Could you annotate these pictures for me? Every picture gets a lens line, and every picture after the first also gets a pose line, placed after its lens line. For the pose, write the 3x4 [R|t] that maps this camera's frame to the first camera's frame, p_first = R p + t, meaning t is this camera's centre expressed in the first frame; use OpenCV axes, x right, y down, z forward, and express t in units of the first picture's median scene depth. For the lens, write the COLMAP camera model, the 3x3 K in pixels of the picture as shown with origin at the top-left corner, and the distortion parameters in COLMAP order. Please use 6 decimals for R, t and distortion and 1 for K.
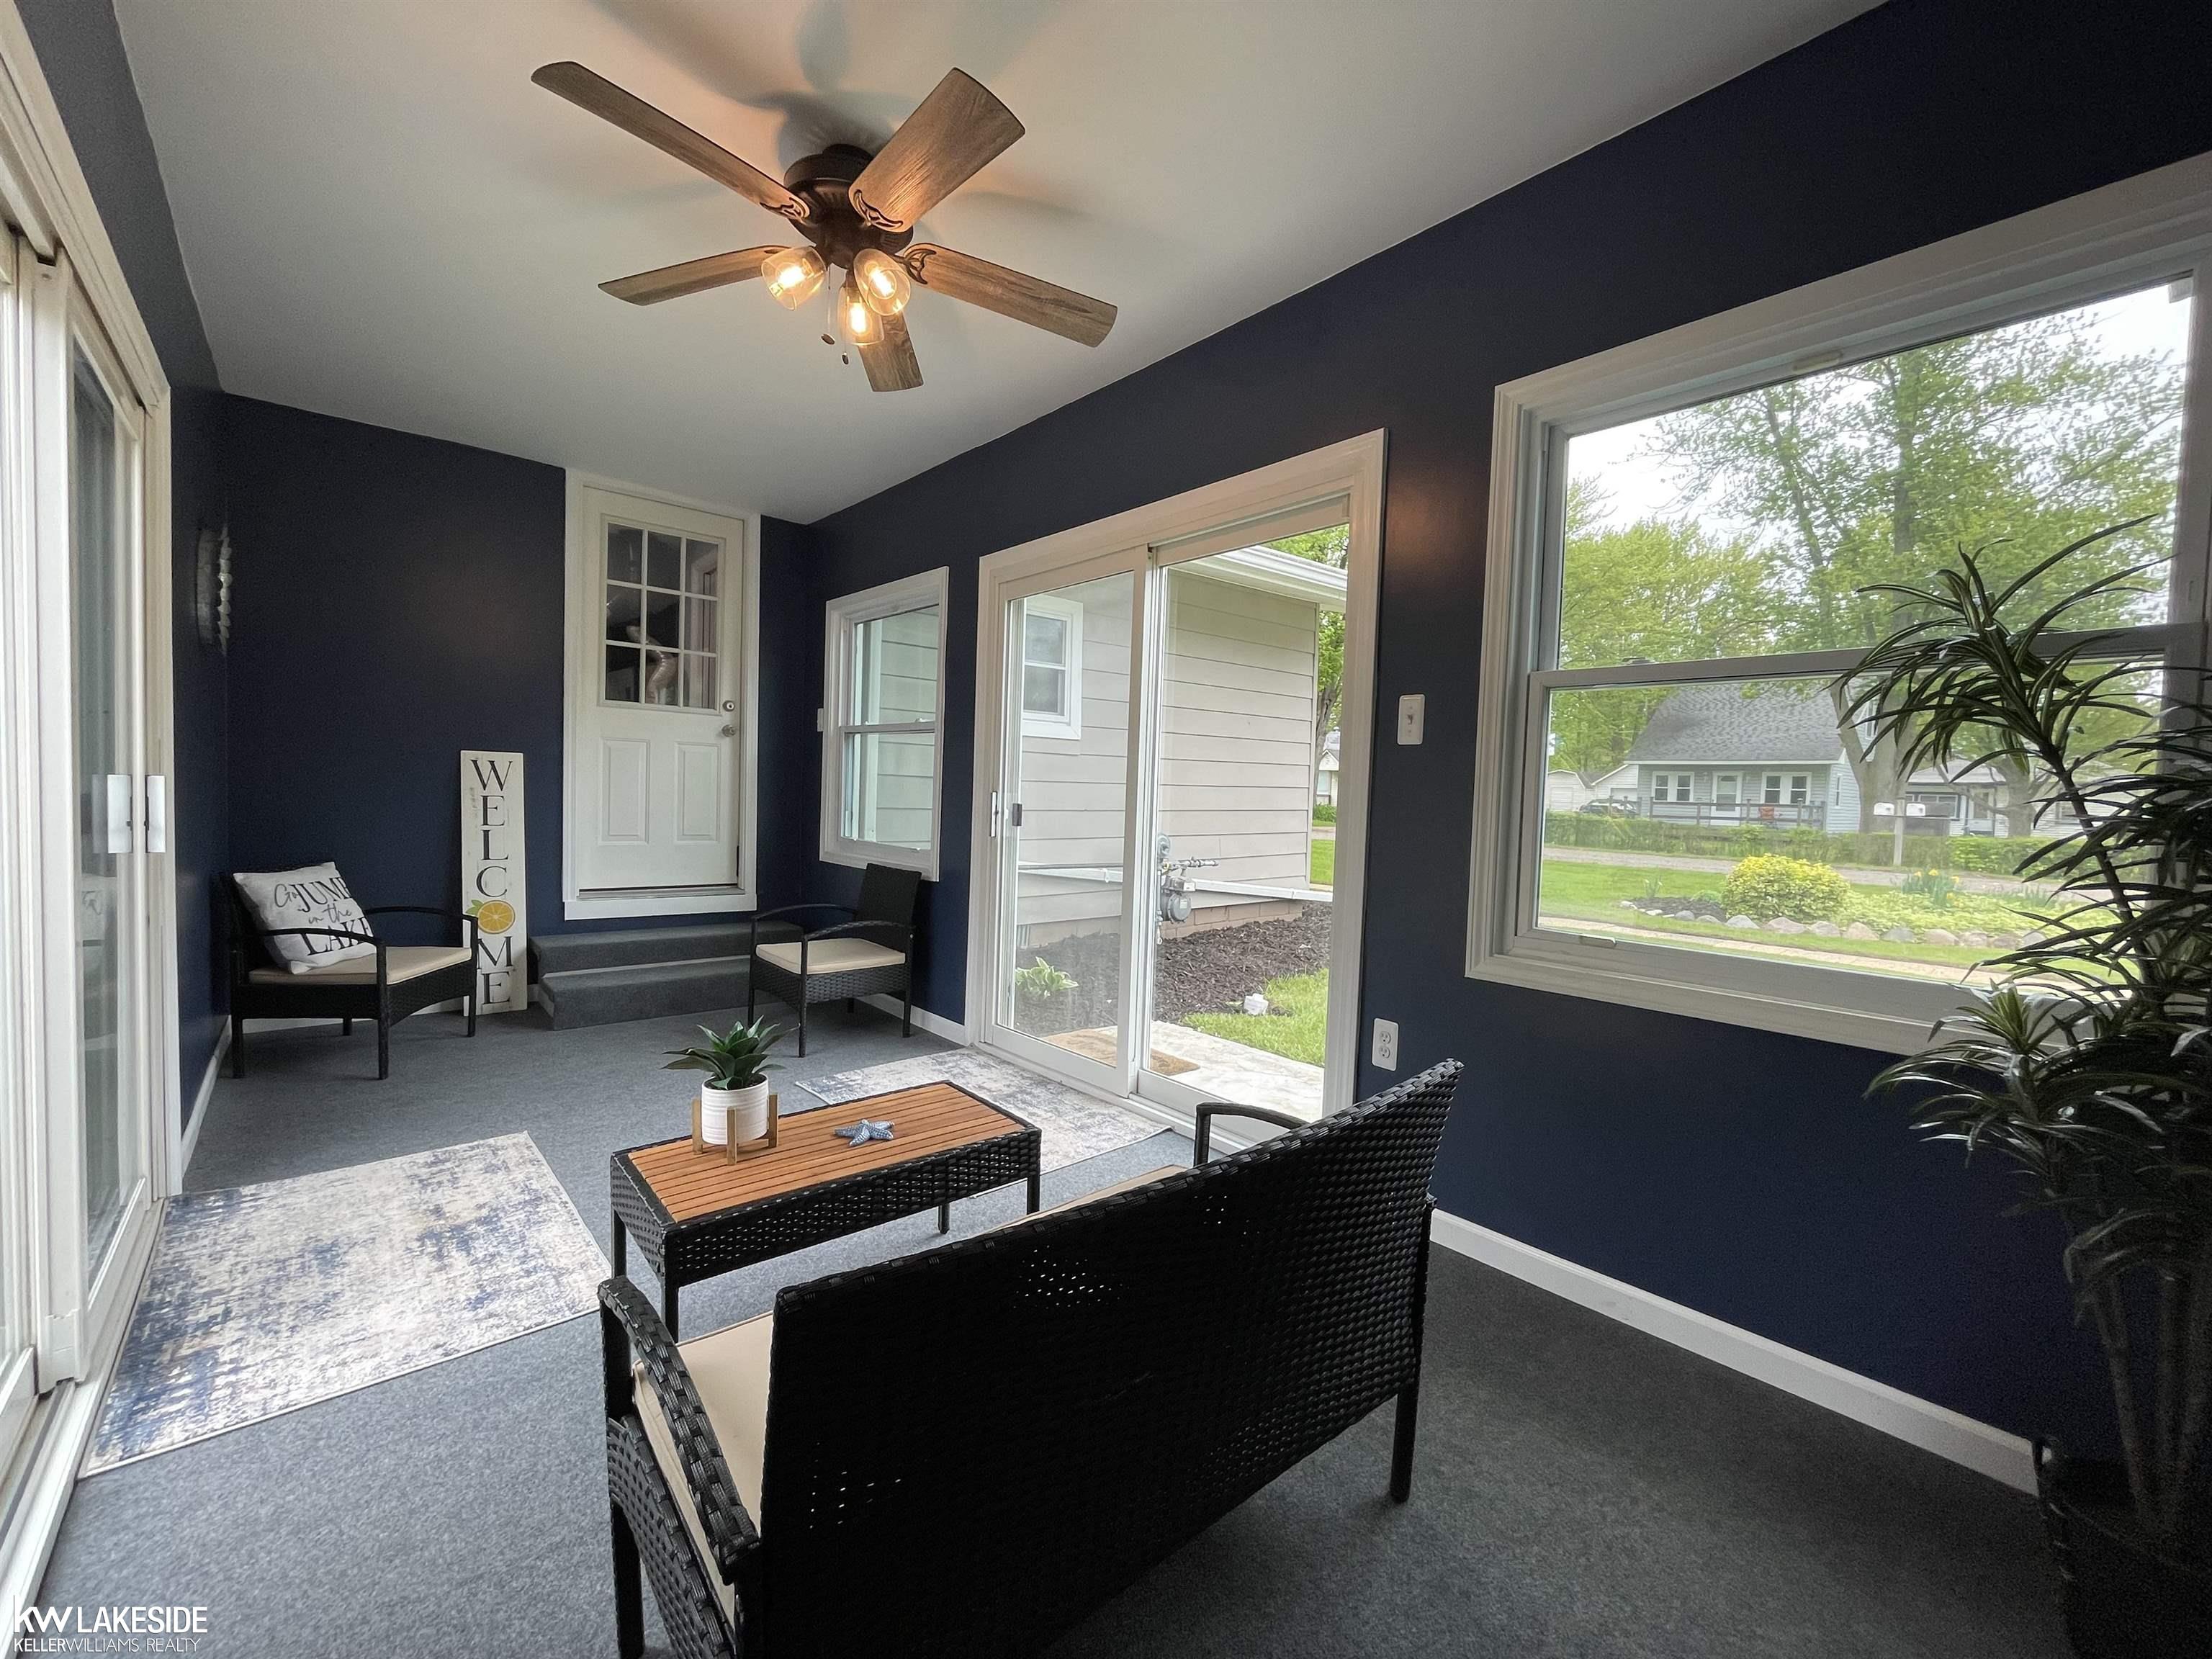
lens RADIAL K [[894.6, 0, 1105.6], [0, 894.6, 819.4], [0, 0, 1]] dist [0.001372, -0.000153]
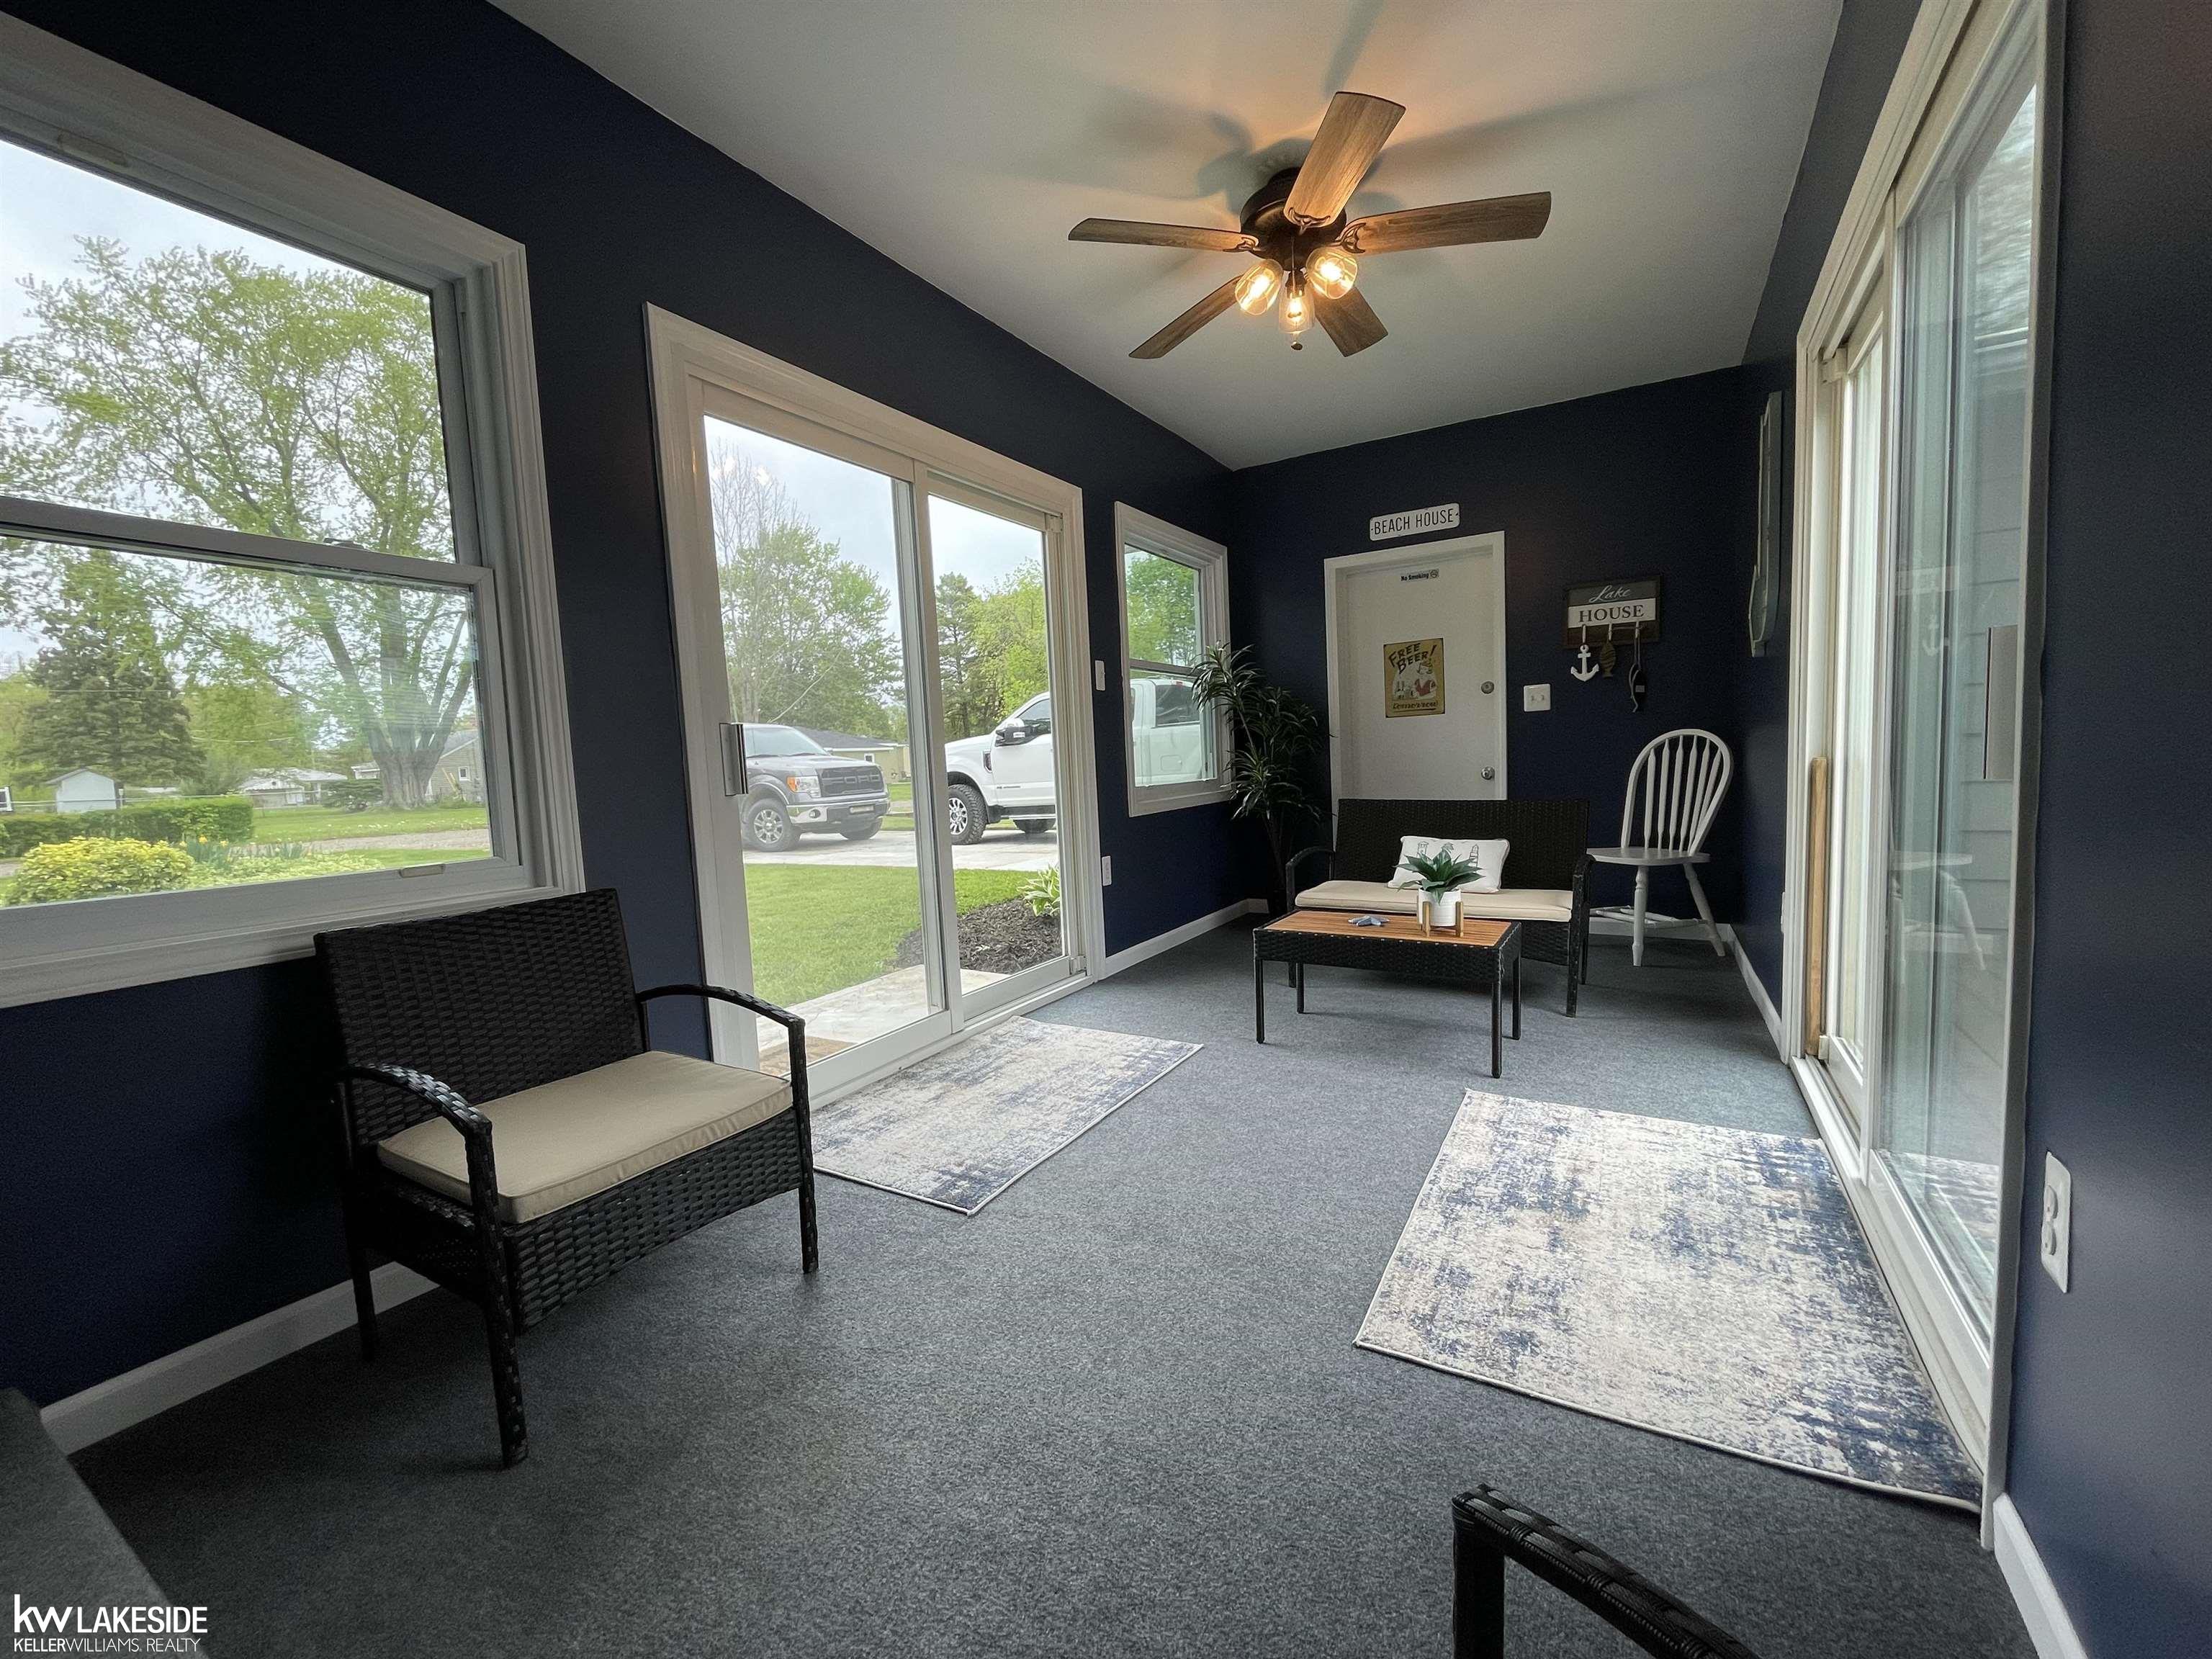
lens RADIAL K [[894.6, 0, 1108.2], [0, 894.6, 841.0], [0, 0, 1]] dist [0.001372, -0.000153]
pose [[-0.309467, -0.106381, 0.944941, -1.320461], [0.064537, 0.989082, 0.132486, -0.025209], [-0.948718, 0.101983, -0.299223, 1.563786]]
